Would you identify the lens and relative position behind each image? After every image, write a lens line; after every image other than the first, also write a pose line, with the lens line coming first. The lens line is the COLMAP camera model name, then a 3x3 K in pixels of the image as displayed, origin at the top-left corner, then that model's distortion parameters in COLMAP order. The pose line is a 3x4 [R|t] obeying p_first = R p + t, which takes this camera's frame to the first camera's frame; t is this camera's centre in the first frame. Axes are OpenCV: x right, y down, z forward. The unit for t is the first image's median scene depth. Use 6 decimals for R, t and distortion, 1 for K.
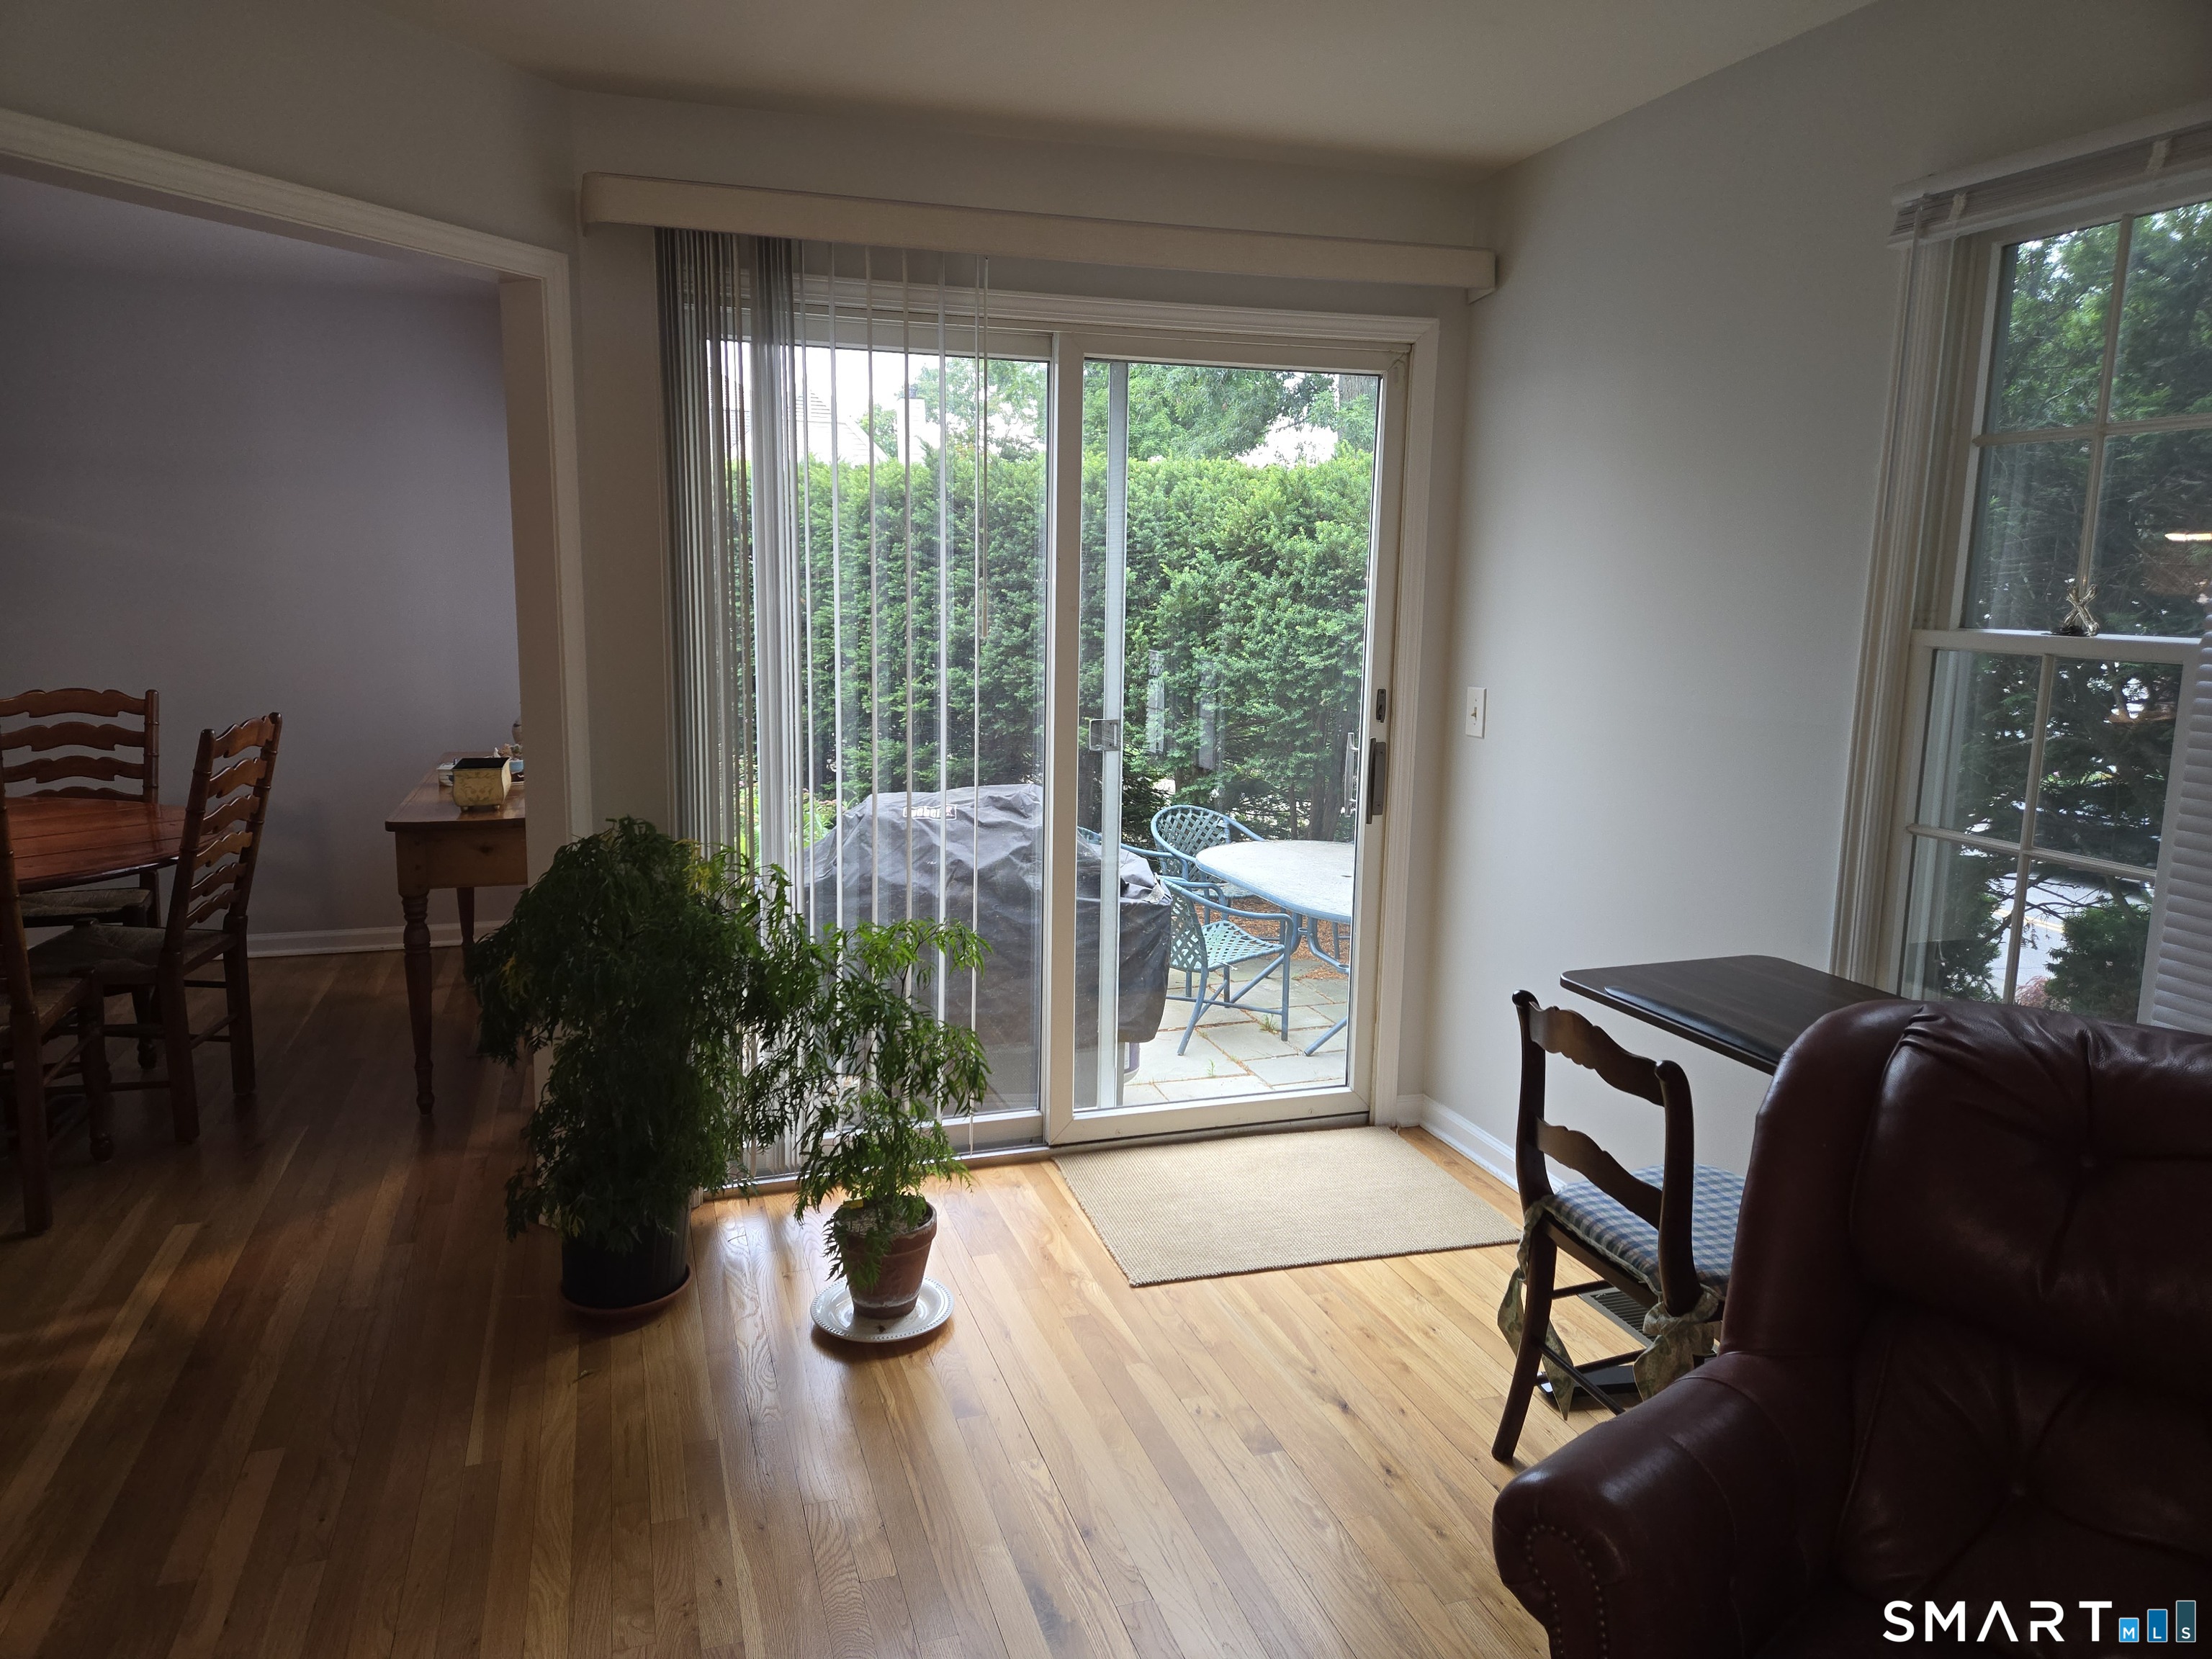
lens RADIAL K [[1504.5, 0, 1094.0], [0, 1504.5, 820.2], [0, 0, 1]] dist [0.041304, -0.030598]
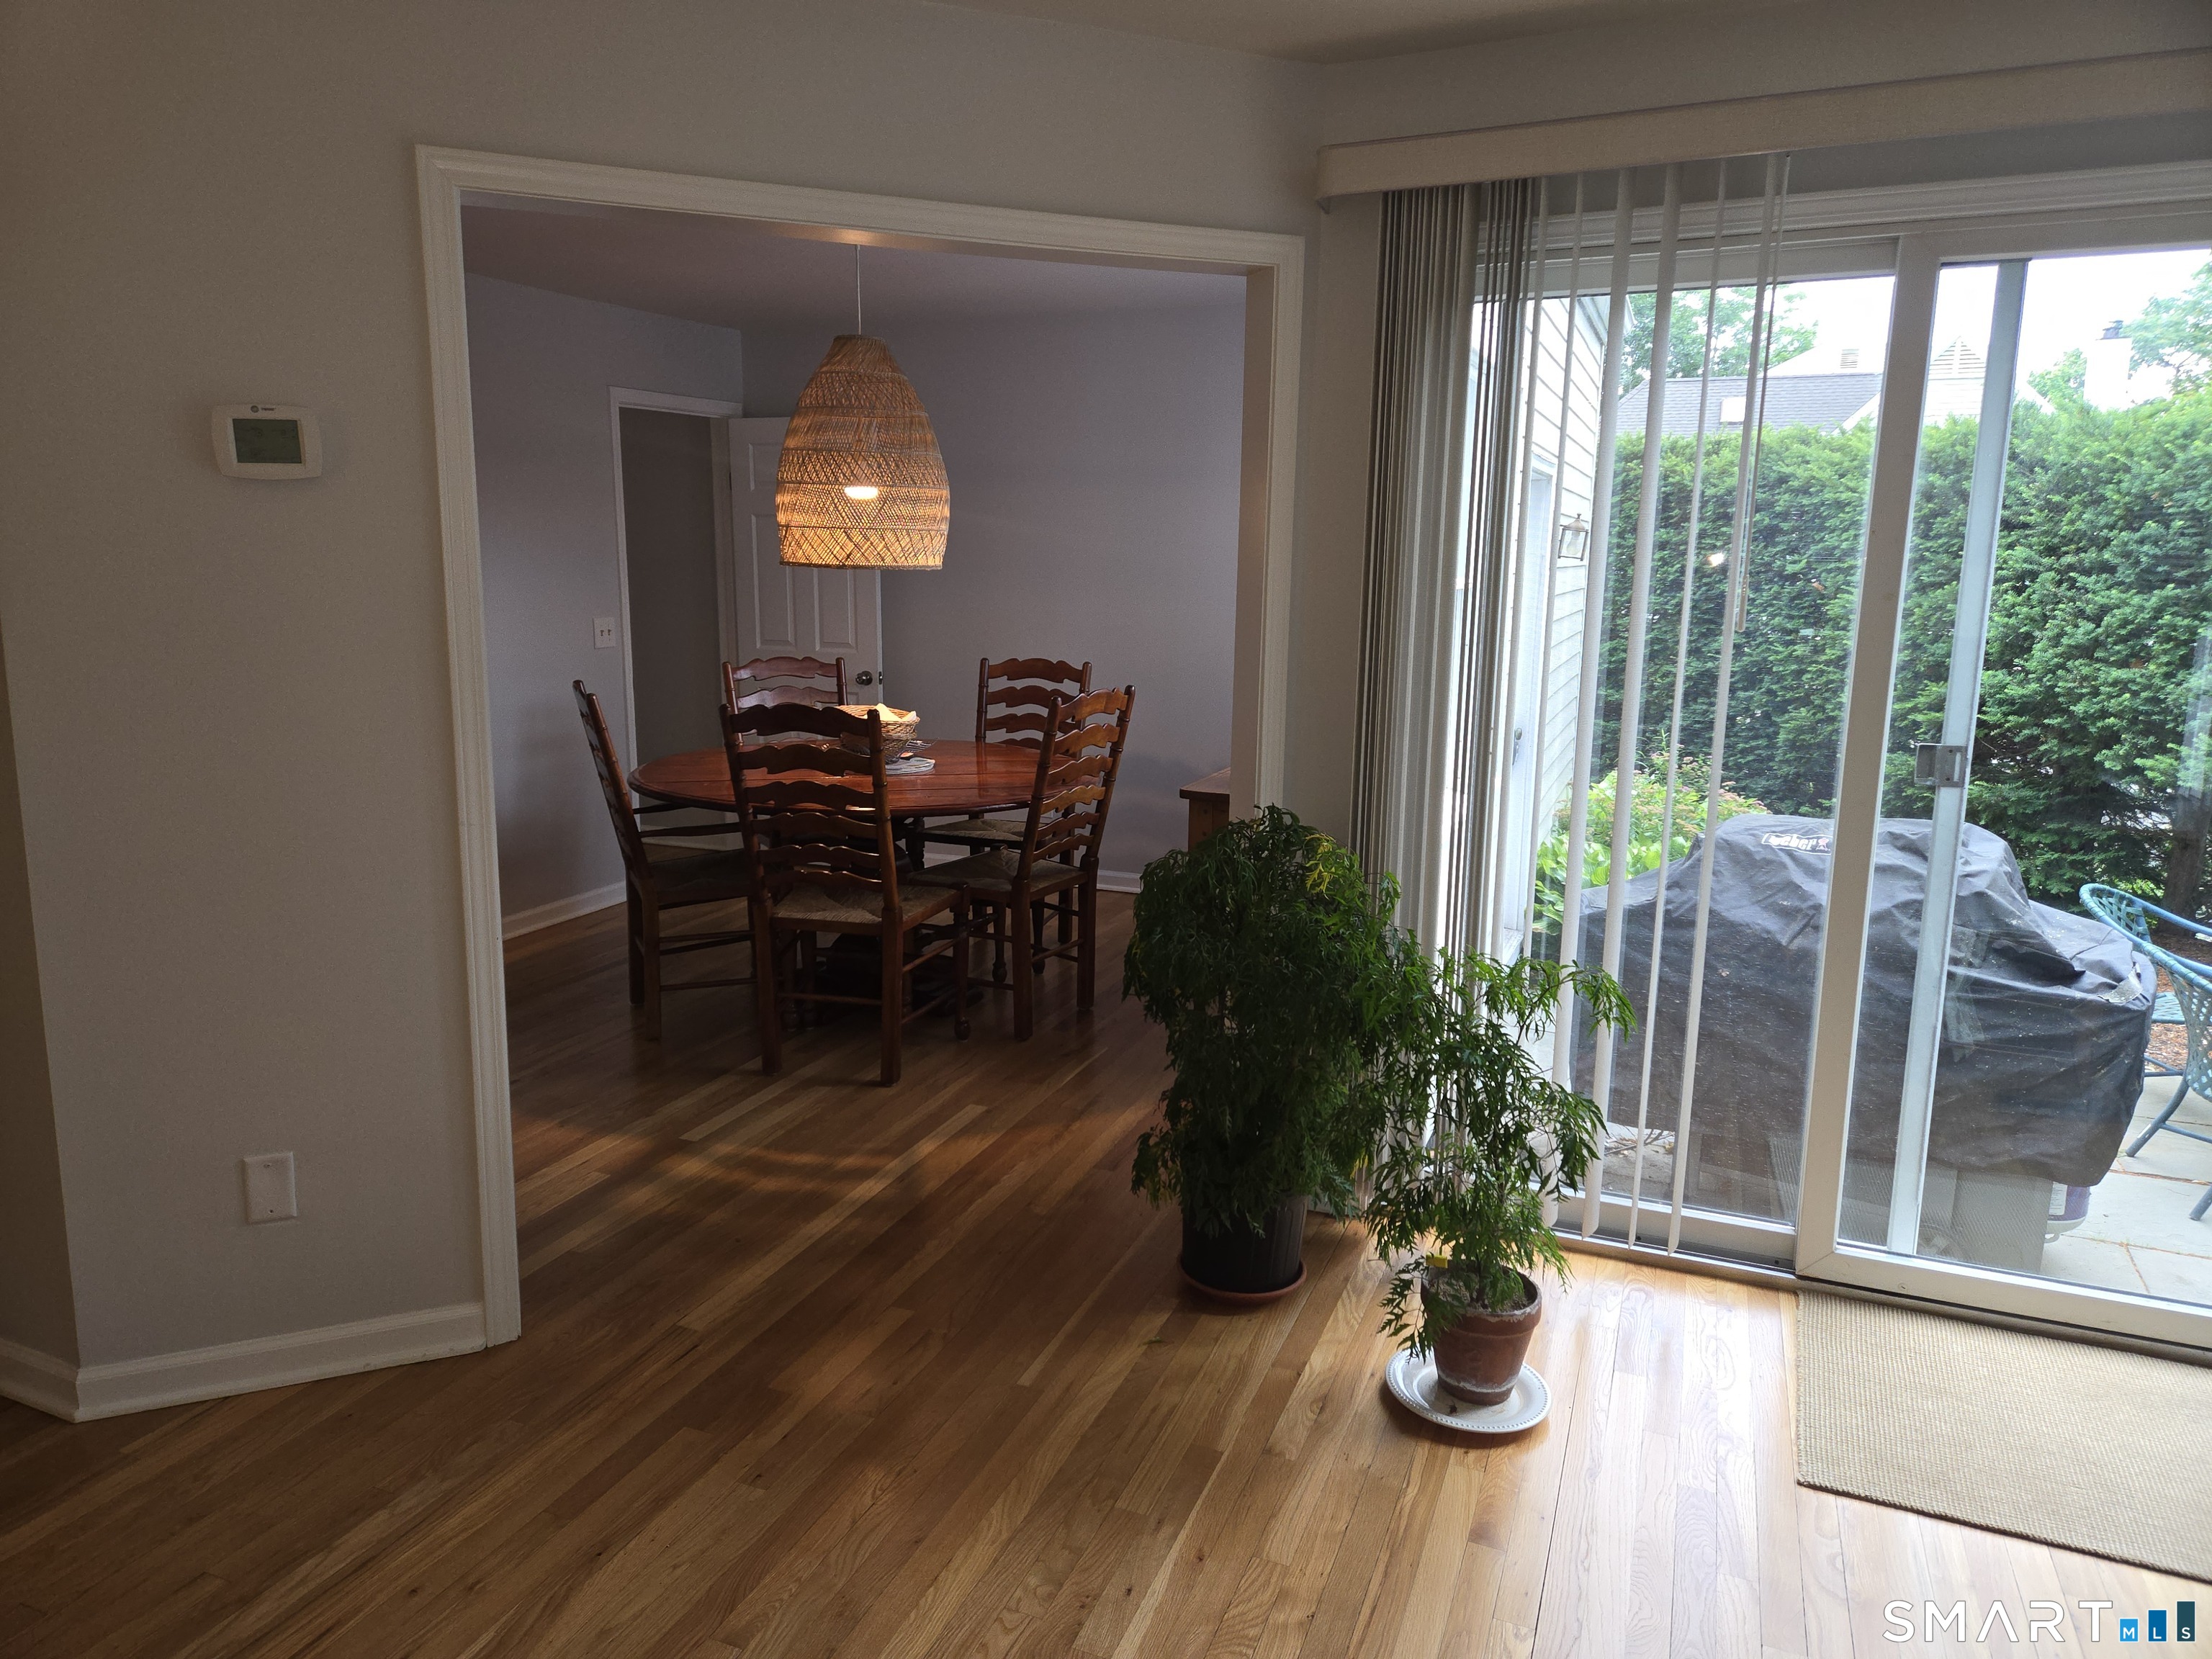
lens RADIAL K [[1504.5, 0, 1097.9], [0, 1504.5, 826.7], [0, 0, 1]] dist [0.041304, -0.030598]
pose [[0.732479, 0.112040, -0.671507, 0.227233], [-0.104001, 0.993203, 0.052271, -0.023400], [0.672799, 0.031550, 0.739152, 0.165883]]
